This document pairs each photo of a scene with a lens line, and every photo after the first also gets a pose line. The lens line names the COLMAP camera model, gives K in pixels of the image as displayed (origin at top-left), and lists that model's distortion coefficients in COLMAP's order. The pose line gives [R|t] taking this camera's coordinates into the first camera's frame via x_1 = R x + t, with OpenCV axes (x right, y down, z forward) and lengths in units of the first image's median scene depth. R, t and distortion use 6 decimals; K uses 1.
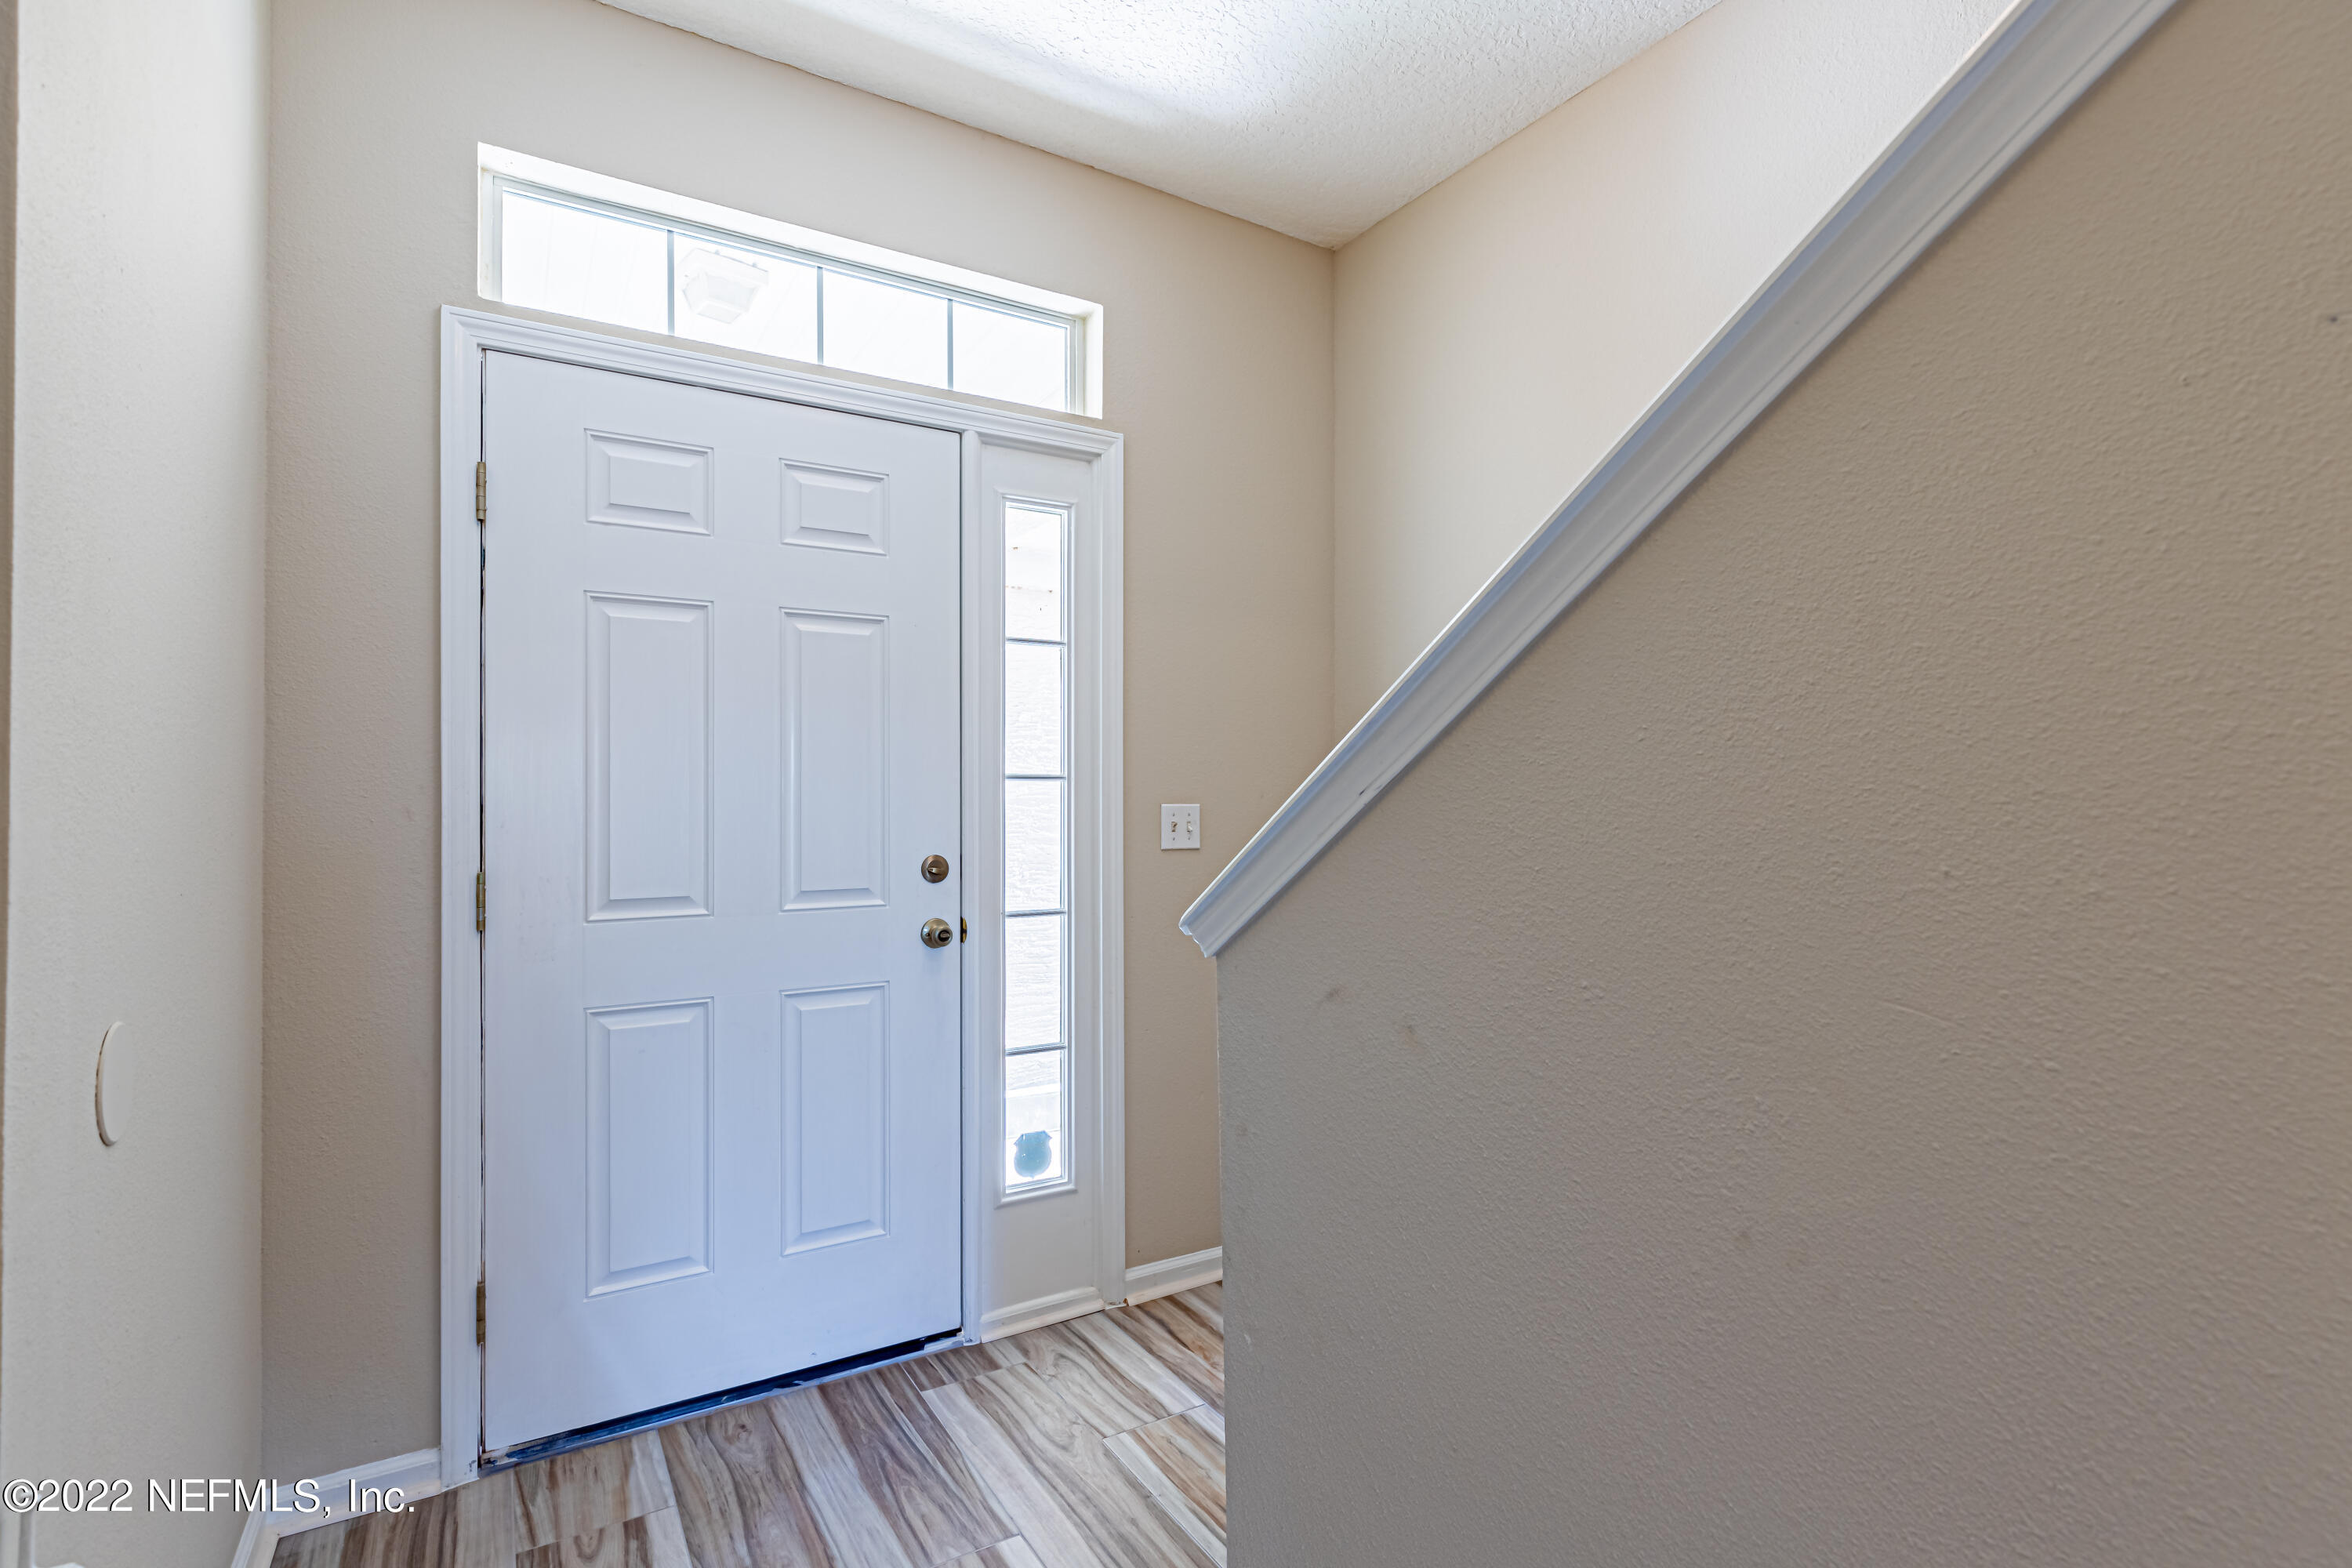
lens RADIAL K [[1138.8, 0, 1170.6], [0, 1138.8, 793.9], [0, 0, 1]] dist [0.004086, 0.001585]
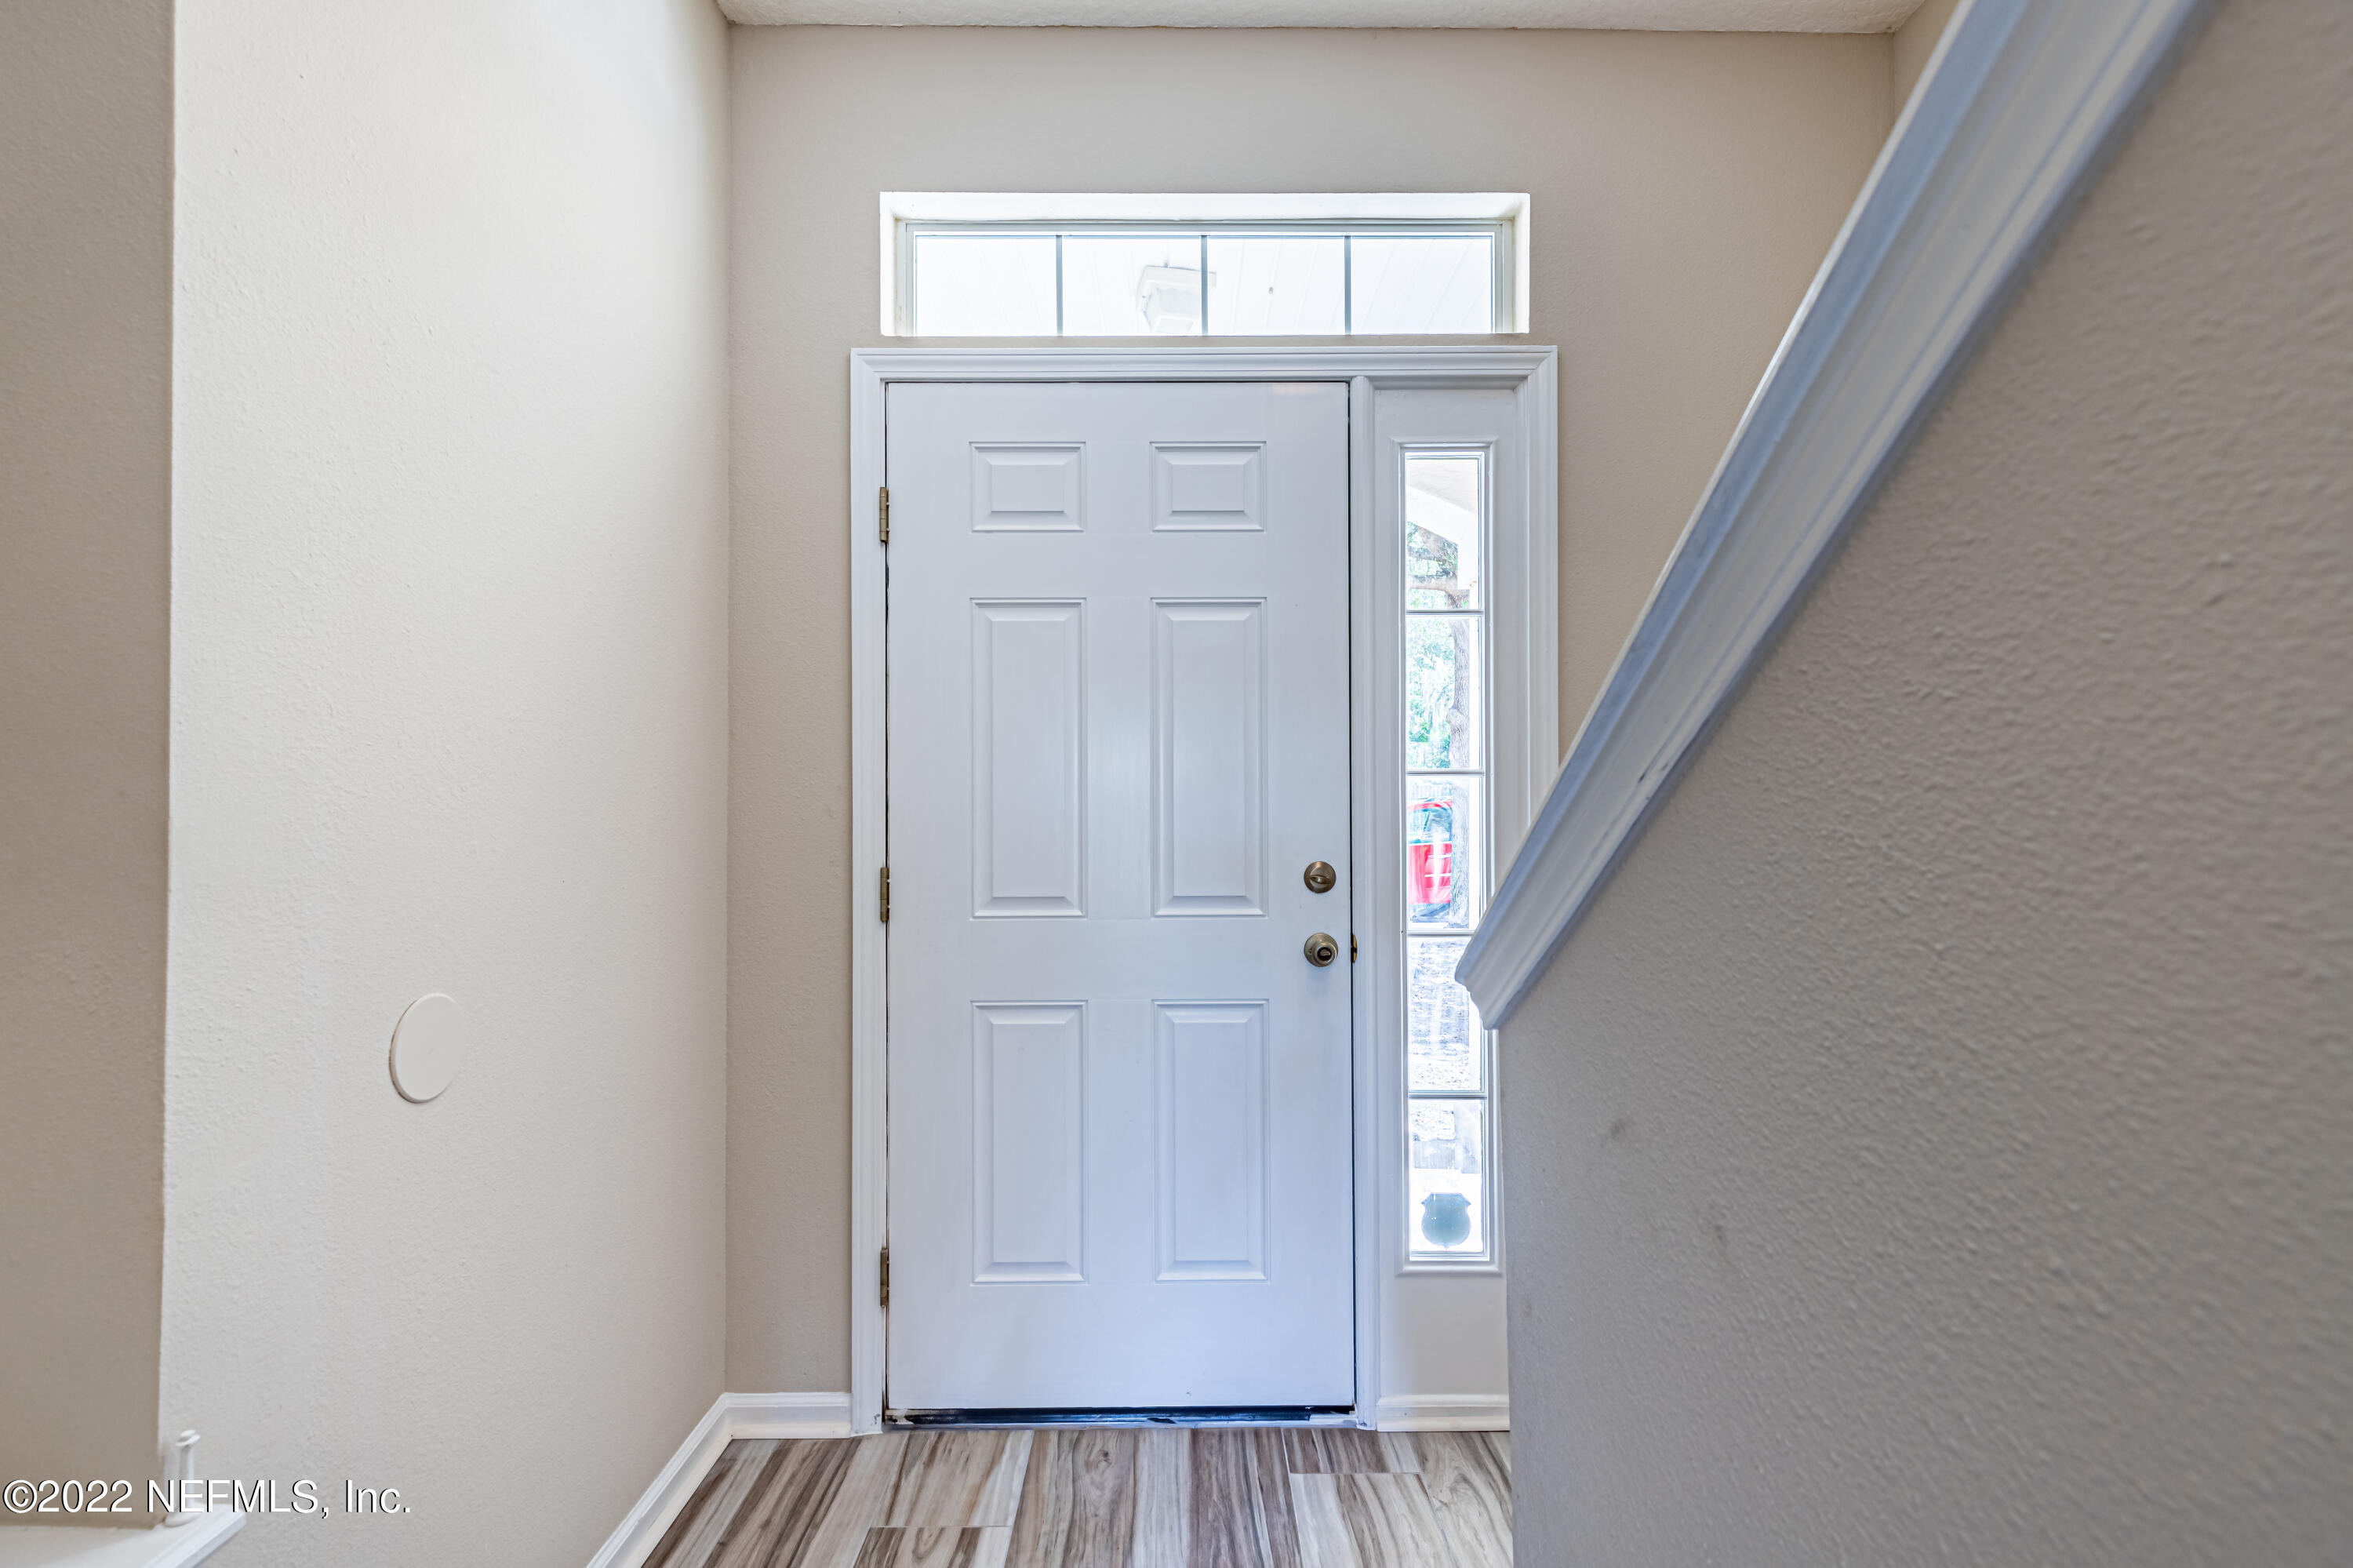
lens RADIAL K [[1060.1, 0, 1186.3], [0, 1060.1, 791.8], [0, 0, 1]] dist [0.011488, -0.002185]
pose [[0.854350, -0.006369, -0.519660, 0.147588], [0.003315, 0.999971, -0.006806, 0.005031], [0.519688, 0.004092, 0.854346, 0.265412]]
